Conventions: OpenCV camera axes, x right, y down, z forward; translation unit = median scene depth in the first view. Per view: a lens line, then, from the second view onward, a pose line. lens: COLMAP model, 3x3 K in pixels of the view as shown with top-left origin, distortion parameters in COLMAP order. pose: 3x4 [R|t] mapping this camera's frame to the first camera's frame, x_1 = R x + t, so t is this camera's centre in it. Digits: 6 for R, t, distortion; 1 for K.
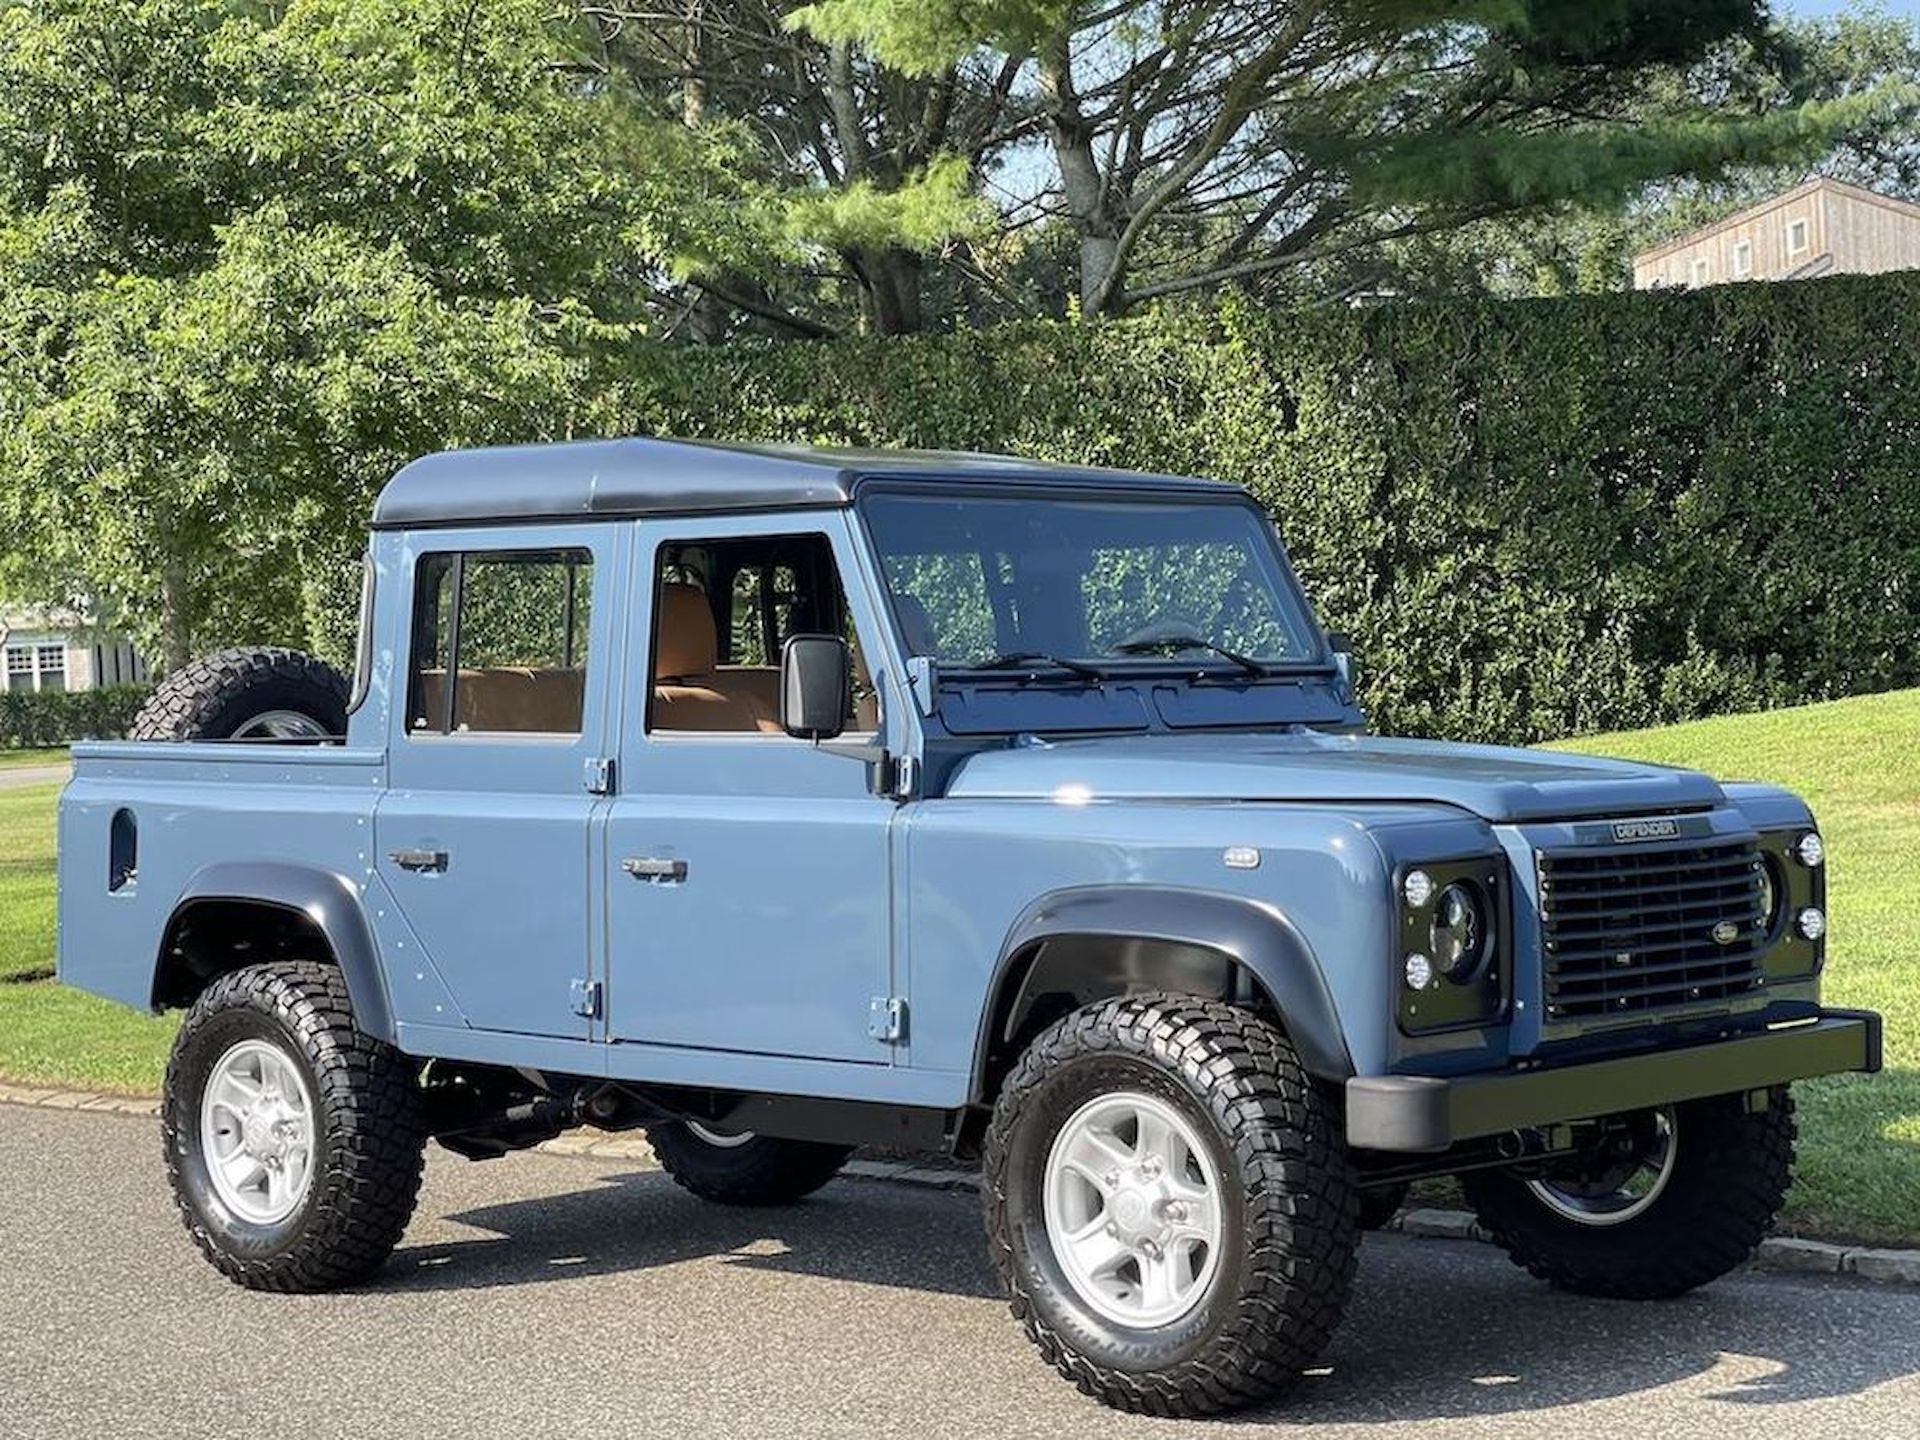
lens RADIAL K [[3664.3, 0, 960.0], [0, 3664.3, 720.0], [0, 0, 1]] dist [0.104357, 0.917189]
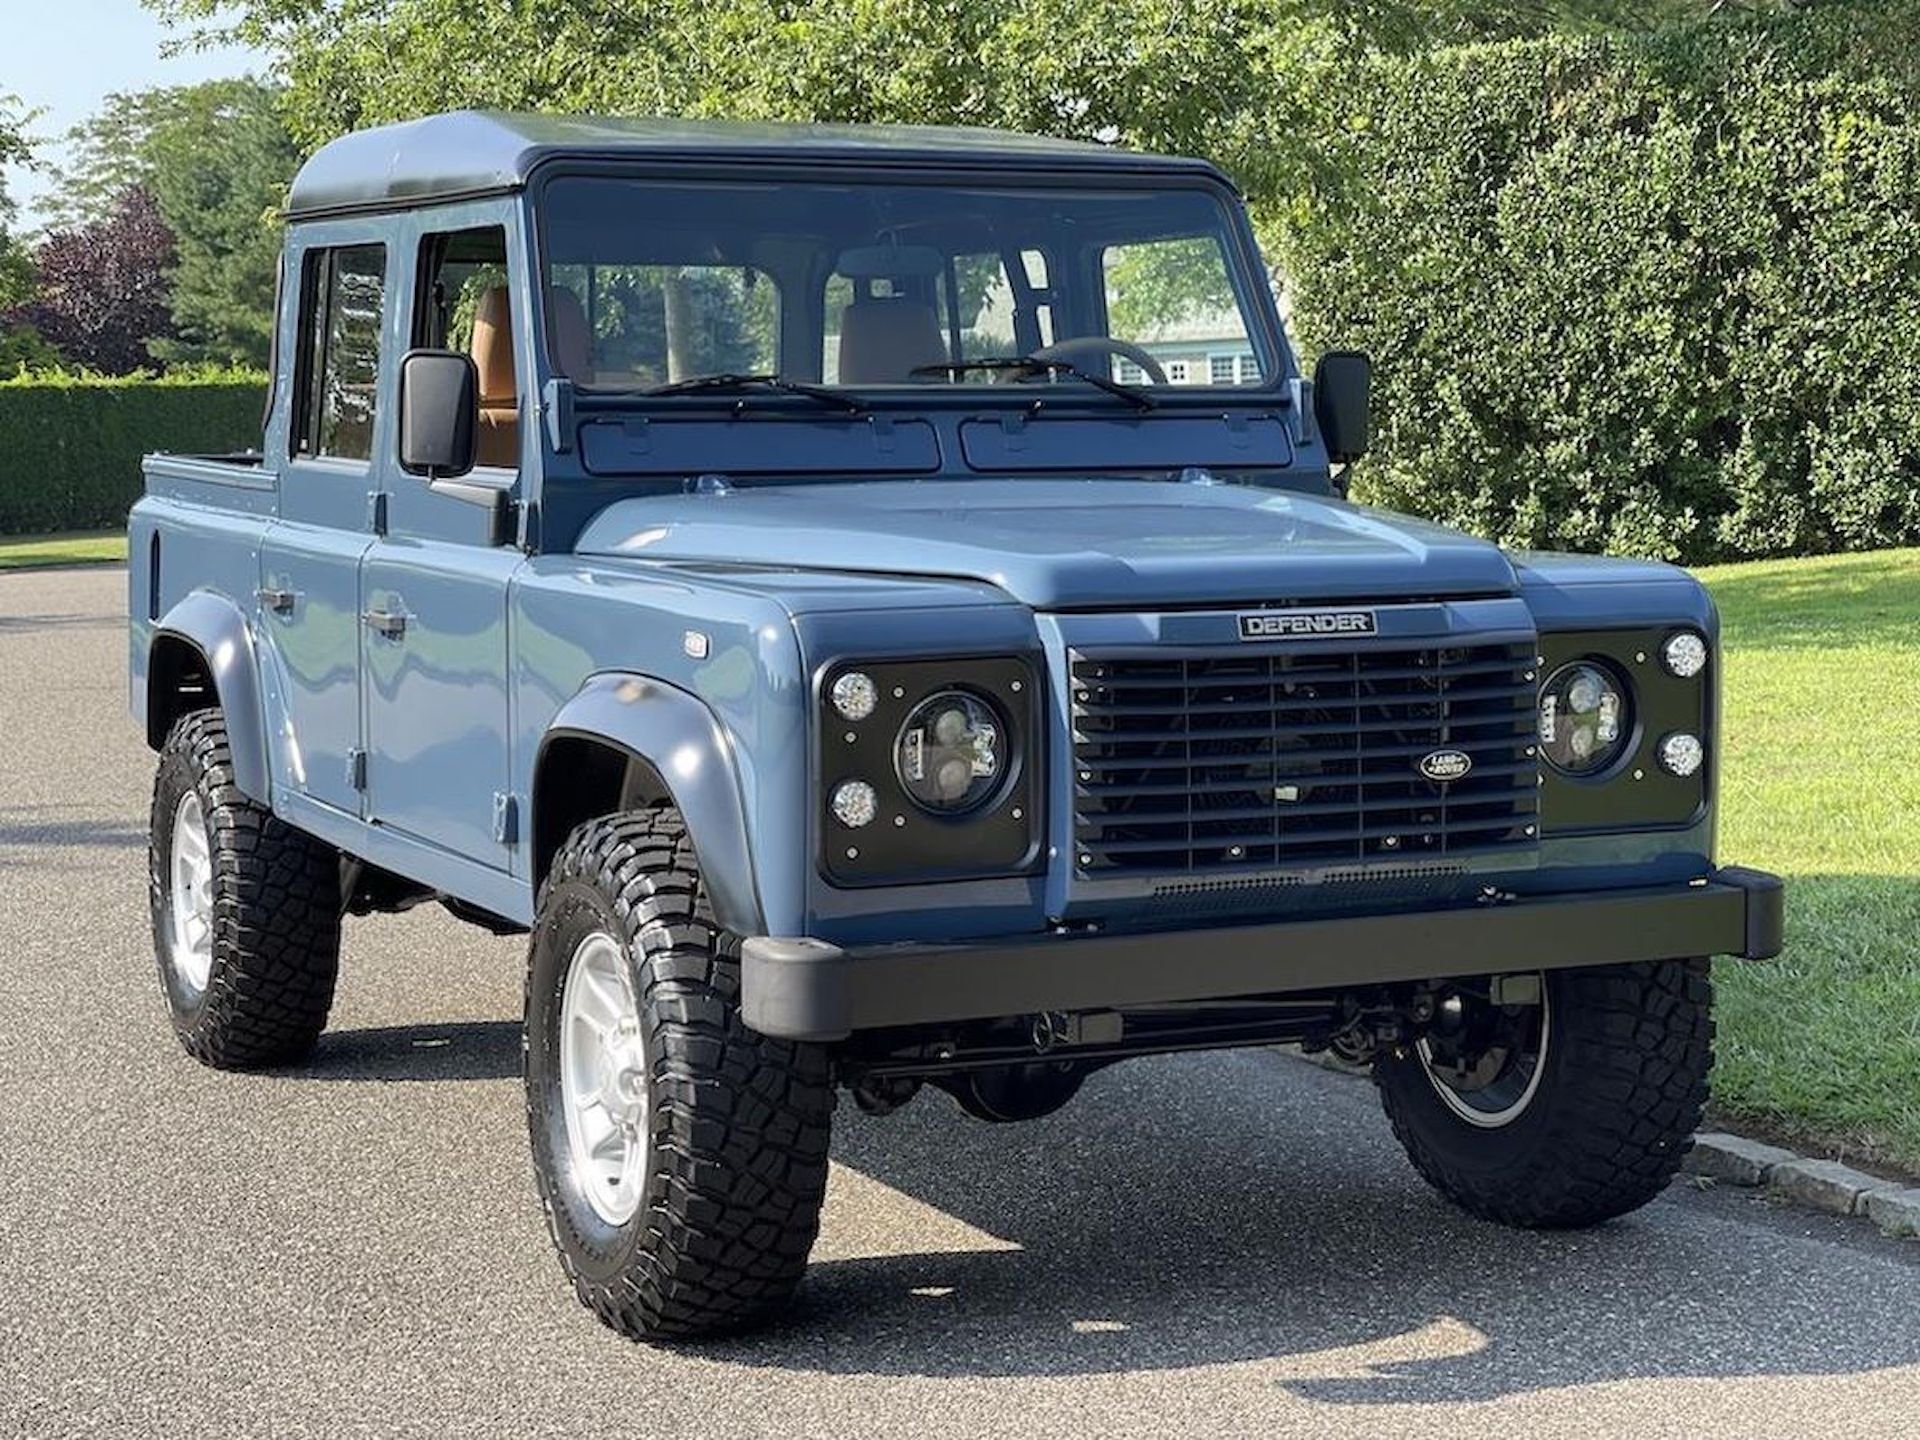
lens RADIAL K [[3664.3, 0, 960.0], [0, 3664.3, 720.0], [0, 0, 1]] dist [0.104357, 0.917189]
pose [[0.928098, 0.045636, -0.369528, 0.370982], [-0.015633, 0.996361, 0.083786, -0.011264], [0.372007, -0.071985, 0.925435, 0.266814]]
